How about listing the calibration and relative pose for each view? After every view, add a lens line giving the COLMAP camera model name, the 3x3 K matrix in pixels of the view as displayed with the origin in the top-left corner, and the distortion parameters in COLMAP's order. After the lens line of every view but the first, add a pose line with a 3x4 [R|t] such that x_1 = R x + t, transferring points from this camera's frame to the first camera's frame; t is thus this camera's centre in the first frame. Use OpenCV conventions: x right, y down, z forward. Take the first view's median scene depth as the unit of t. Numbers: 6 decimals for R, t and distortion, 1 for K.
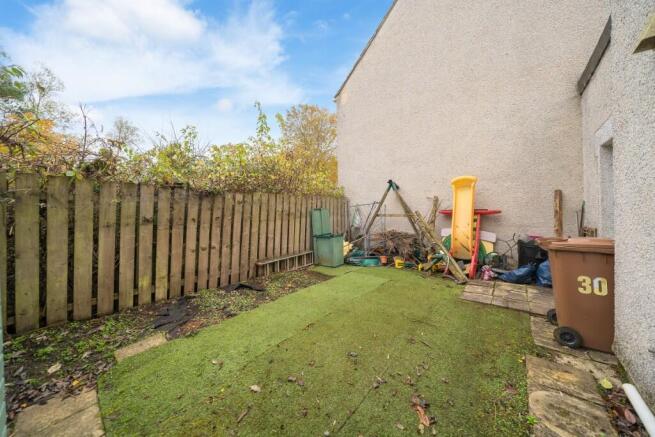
lens RADIAL K [[223.0, 0, 327.4], [0, 223.0, 222.2], [0, 0, 1]] dist [-0.003640, -0.000661]
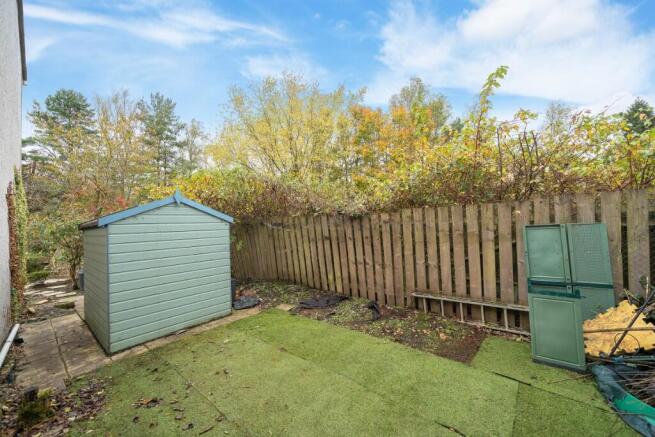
lens RADIAL K [[252.8, 0, 327.7], [0, 252.8, 216.8], [0, 0, 1]] dist [-0.000037, 0.000028]
pose [[-0.033422, -0.003924, -0.999434, 0.766628], [0.005579, 0.999976, -0.004112, -0.116373], [0.999426, -0.005713, -0.033399, 0.848080]]
